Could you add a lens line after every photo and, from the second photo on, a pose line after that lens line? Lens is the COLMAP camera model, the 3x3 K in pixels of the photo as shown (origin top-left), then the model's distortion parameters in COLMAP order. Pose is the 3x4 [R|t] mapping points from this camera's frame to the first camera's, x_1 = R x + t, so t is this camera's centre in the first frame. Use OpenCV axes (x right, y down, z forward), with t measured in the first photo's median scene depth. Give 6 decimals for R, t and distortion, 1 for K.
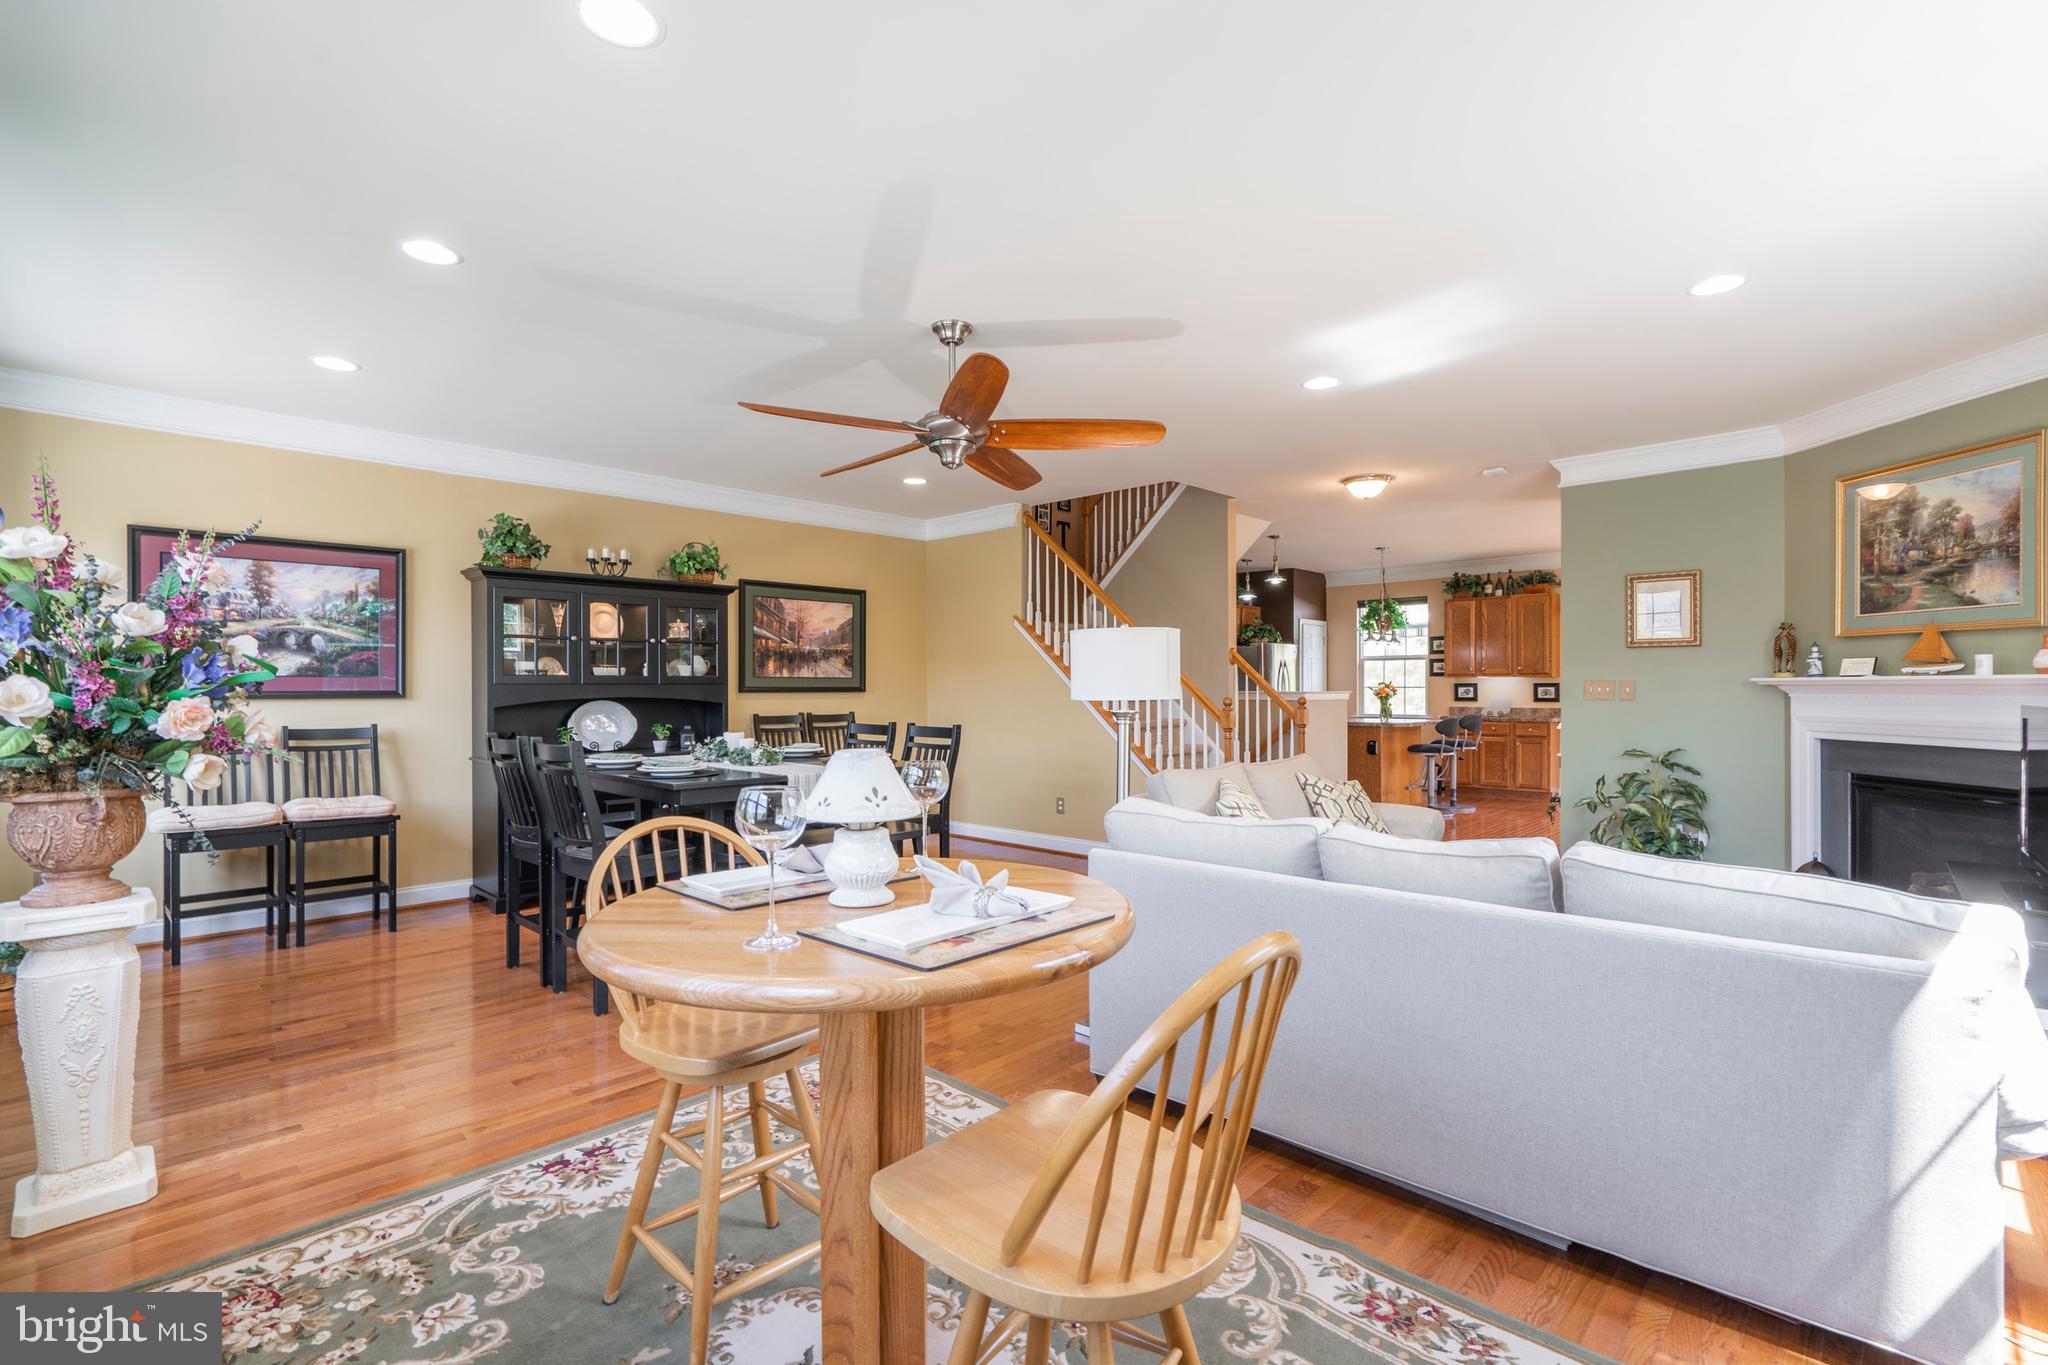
lens RADIAL K [[933.8, 0, 1010.0], [0, 933.8, 687.0], [0, 0, 1]] dist [-0.008684, 0.003060]
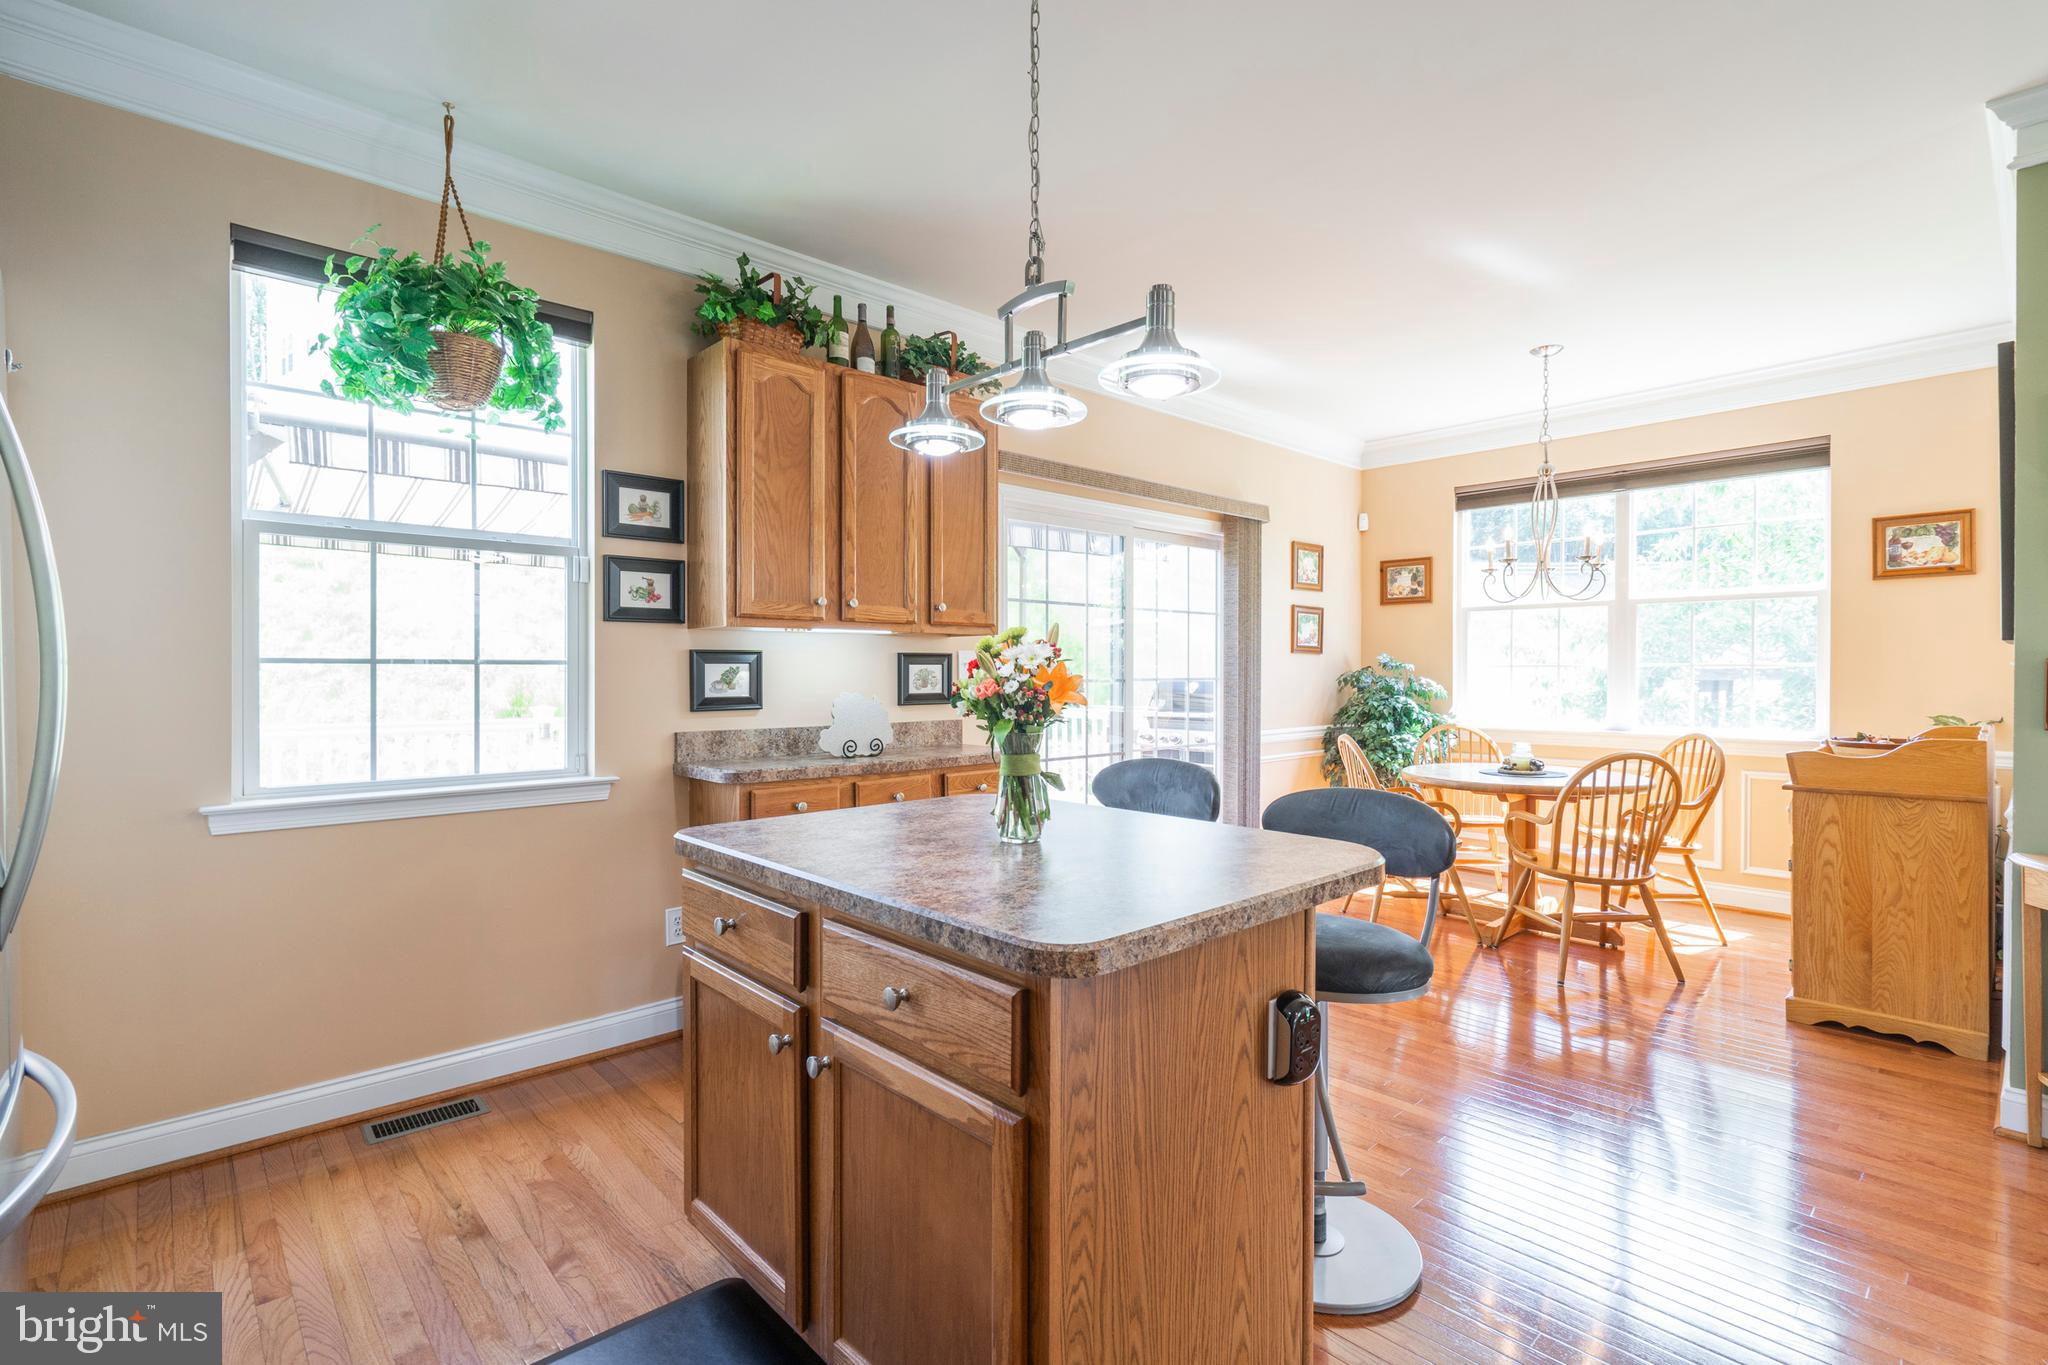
lens RADIAL K [[933.8, 0, 1076.0], [0, 933.8, 679.7], [0, 0, 1]] dist [-0.008684, 0.003060]
pose [[0.036423, -0.009246, 0.999294, 0.403469], [-0.001197, 0.999956, 0.009296, 0.004997], [-0.999336, -0.001535, 0.036410, 1.787210]]
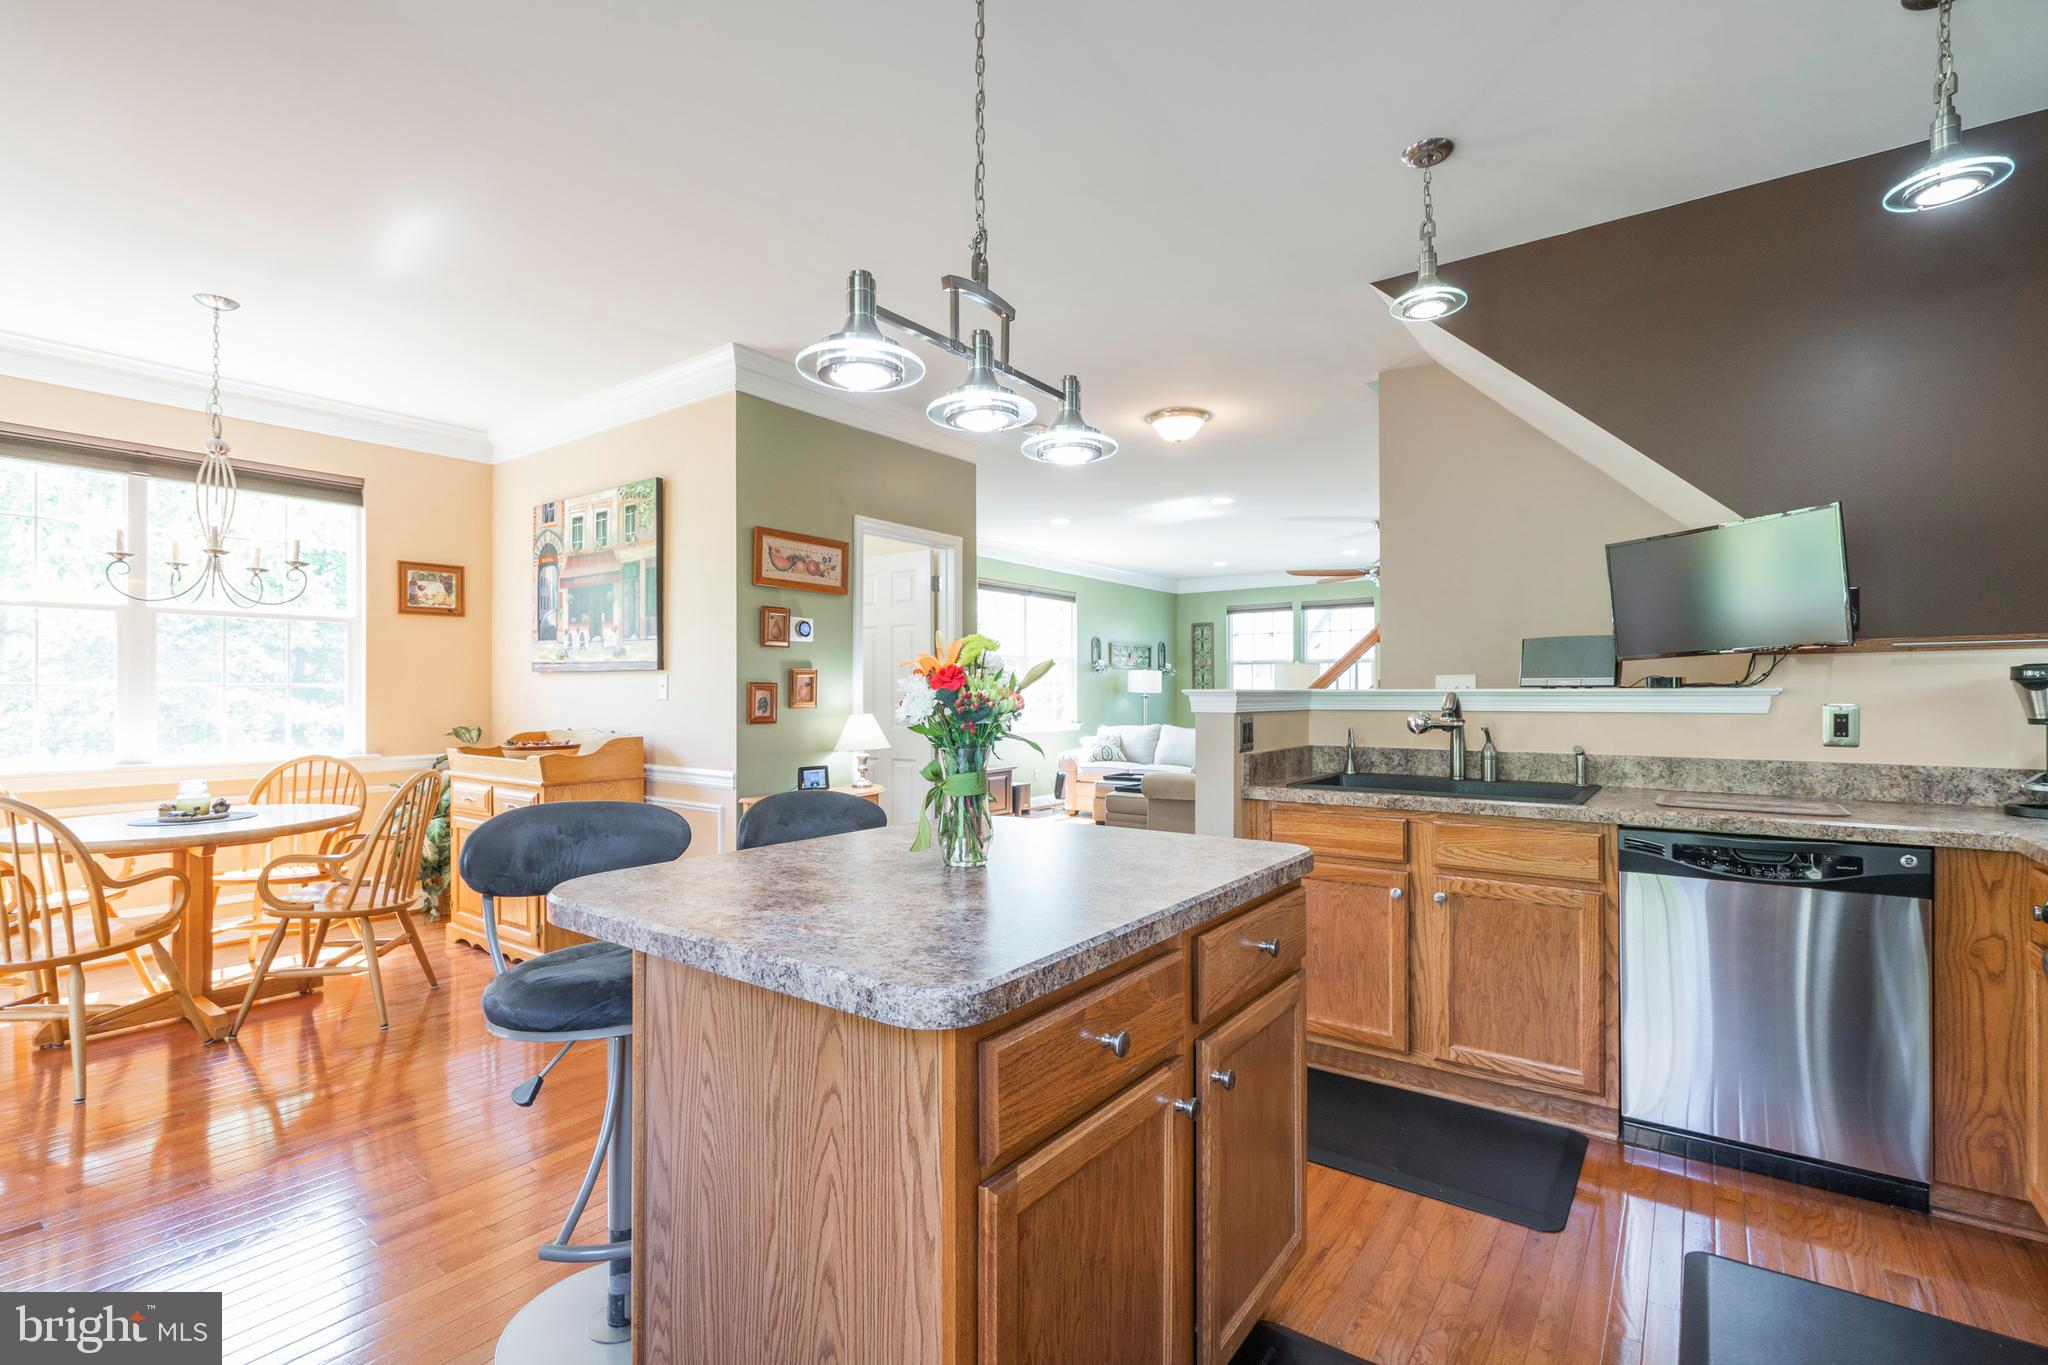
lens RADIAL K [[933.8, 0, 961.9], [0, 933.8, 685.1], [0, 0, 1]] dist [-0.008684, 0.003060]
pose [[-0.995881, 0.004049, -0.090576, 0.787864], [0.004846, 0.999951, -0.008588, 0.008924], [0.090537, -0.008991, -0.995853, 2.145921]]
